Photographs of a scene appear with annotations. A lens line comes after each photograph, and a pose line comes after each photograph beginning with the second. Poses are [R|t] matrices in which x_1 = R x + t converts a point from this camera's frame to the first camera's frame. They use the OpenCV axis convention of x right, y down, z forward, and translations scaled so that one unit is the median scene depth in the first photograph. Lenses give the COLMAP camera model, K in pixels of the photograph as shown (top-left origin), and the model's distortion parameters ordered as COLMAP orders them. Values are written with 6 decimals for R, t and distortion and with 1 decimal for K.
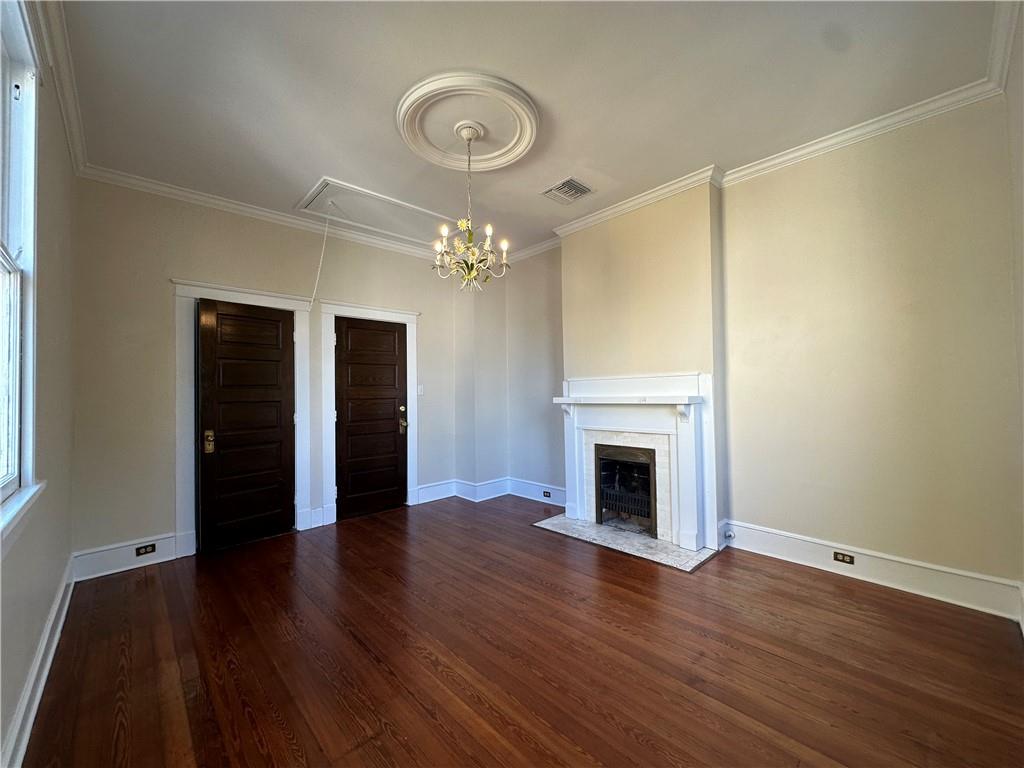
lens RADIAL K [[410.9, 0, 506.4], [0, 410.9, 384.5], [0, 0, 1]] dist [-0.001252, 0.000048]
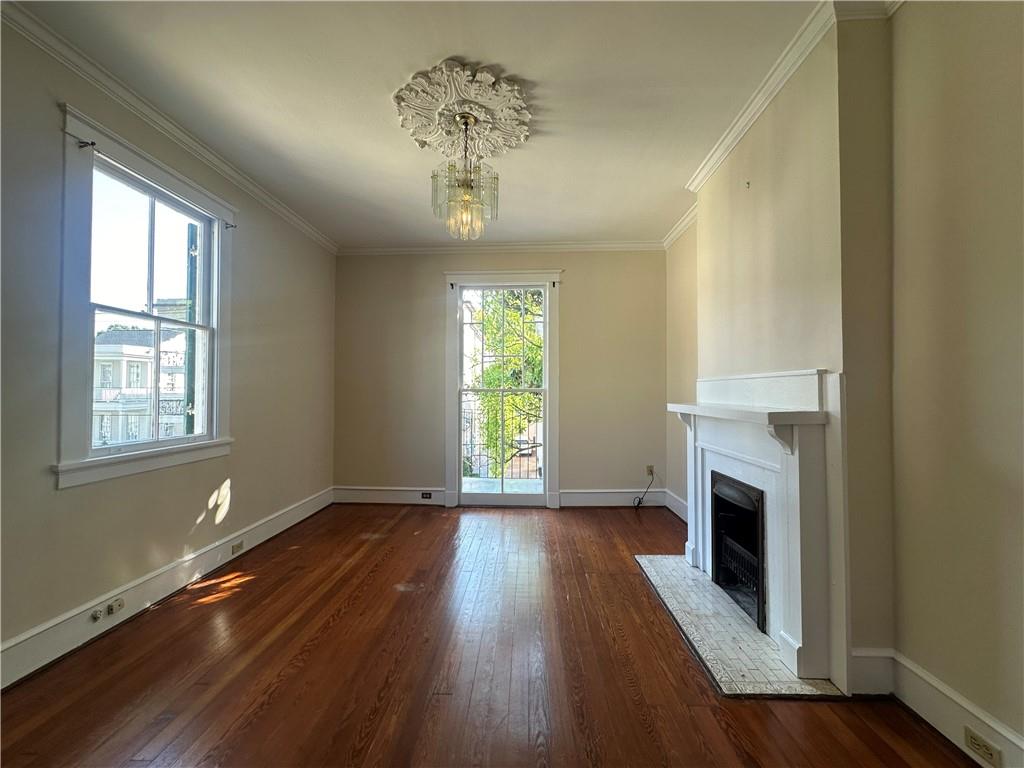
lens RADIAL K [[410.9, 0, 506.4], [0, 410.9, 384.5], [0, 0, 1]] dist [-0.001252, 0.000048]
pose [[0.690596, 0.007559, -0.723202, 0.549269], [0.000602, 0.999939, 0.011025, -0.015597], [0.723241, -0.008049, 0.690549, 0.278221]]
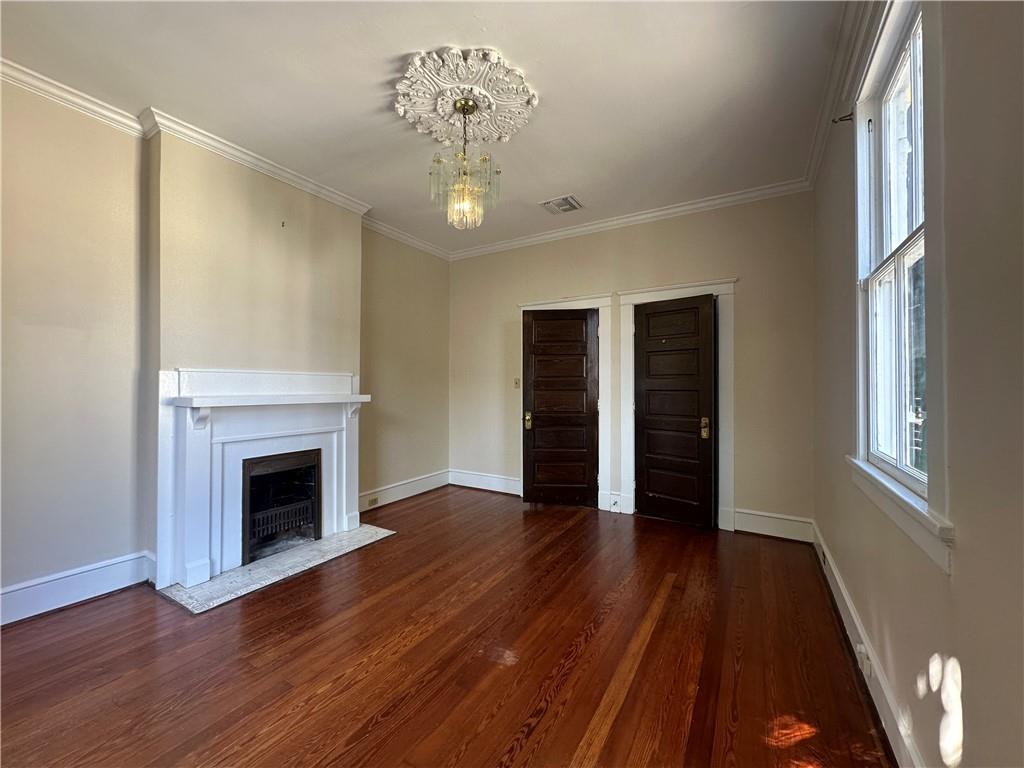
lens RADIAL K [[410.9, 0, 506.4], [0, 410.9, 384.5], [0, 0, 1]] dist [-0.001252, 0.000048]
pose [[-0.264490, 0.026997, 0.964011, -0.714683], [-0.019606, 0.999251, -0.033363, 0.026209], [-0.964189, -0.027724, -0.263762, 0.835953]]
